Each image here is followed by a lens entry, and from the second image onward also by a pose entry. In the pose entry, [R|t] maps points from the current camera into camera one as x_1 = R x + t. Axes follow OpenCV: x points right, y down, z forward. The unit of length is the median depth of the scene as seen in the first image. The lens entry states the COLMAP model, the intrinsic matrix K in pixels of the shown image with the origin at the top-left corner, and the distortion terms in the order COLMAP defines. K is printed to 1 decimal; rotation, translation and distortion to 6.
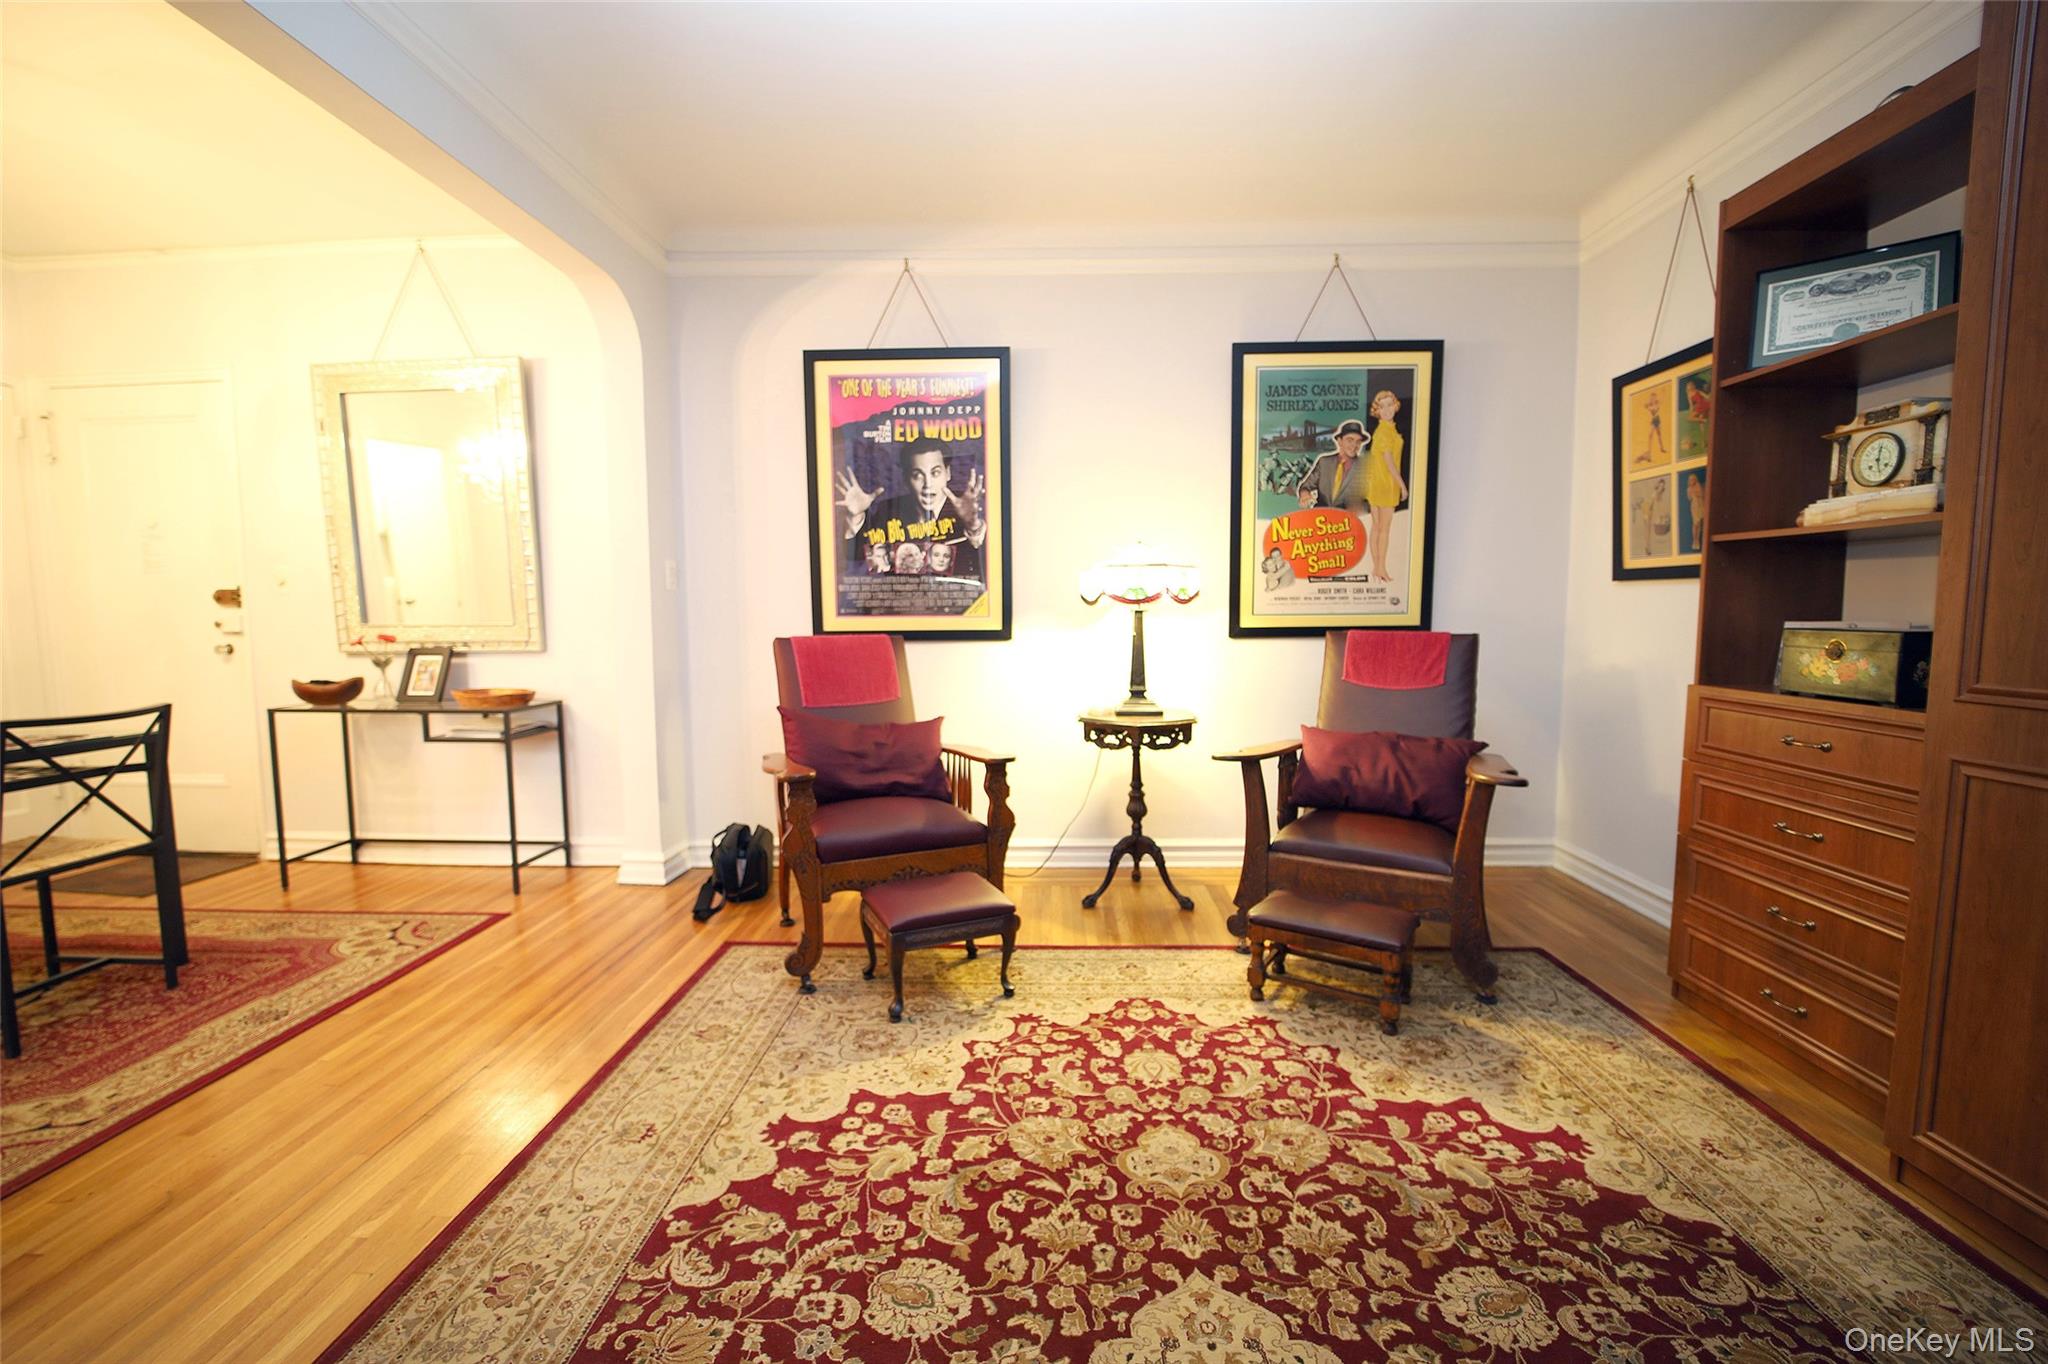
lens RADIAL K [[836.8, 0, 1021.6], [0, 836.8, 683.7], [0, 0, 1]] dist [-0.023805, 0.002364]
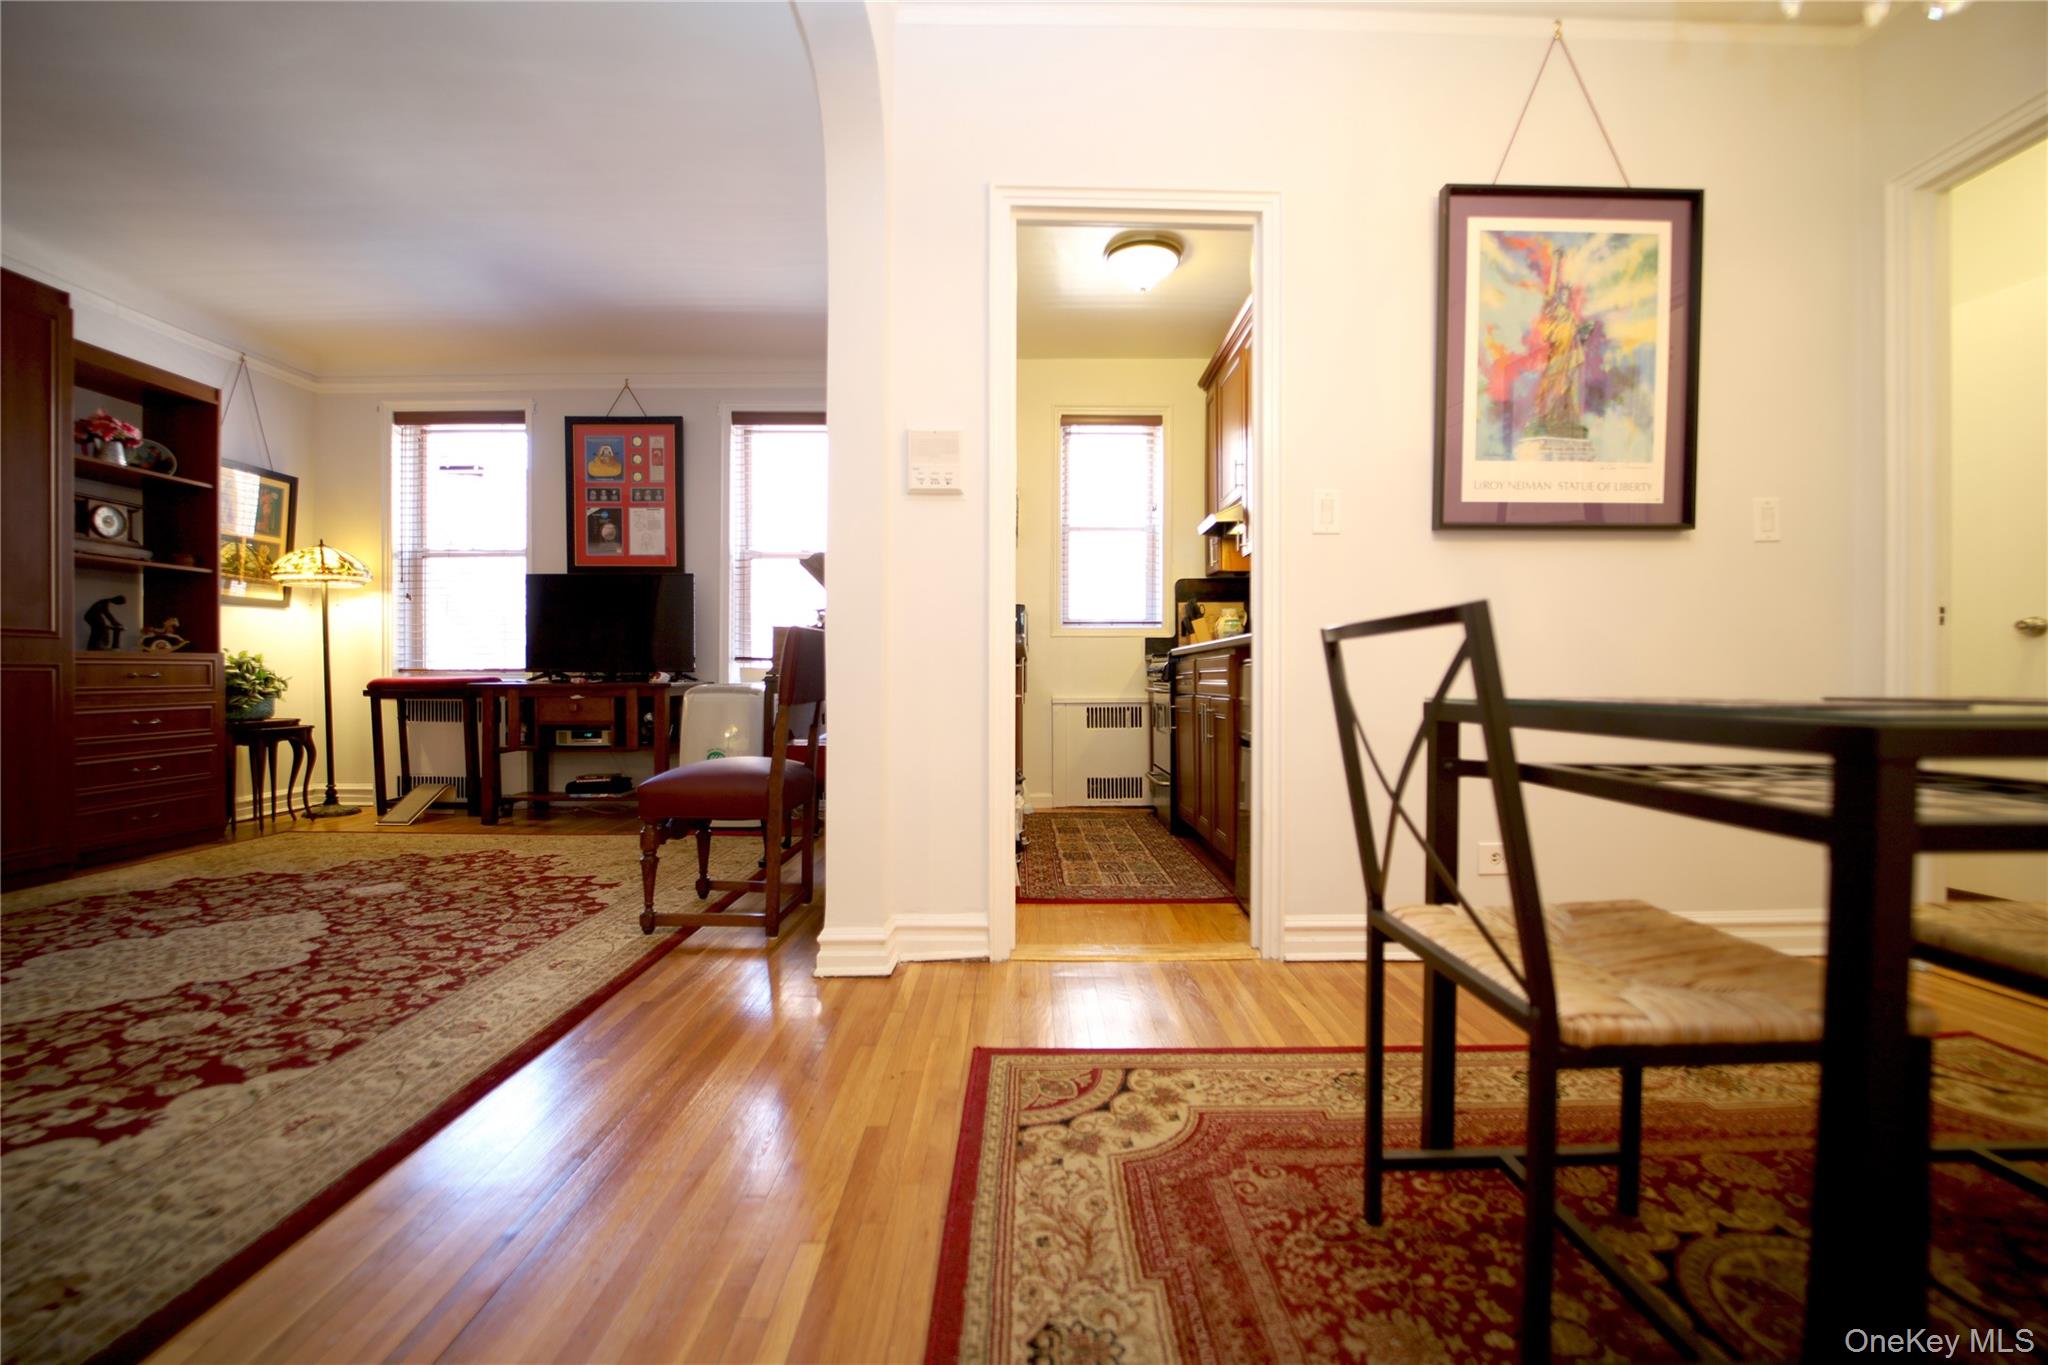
lens RADIAL K [[836.8, 0, 1021.6], [0, 836.8, 684.2], [0, 0, 1]] dist [-0.023805, 0.002364]
pose [[-0.999386, 0.002087, -0.034970, -1.354983], [-0.001126, 0.995795, 0.091601, 0.033019], [0.035014, 0.091584, -0.995182, 2.119919]]
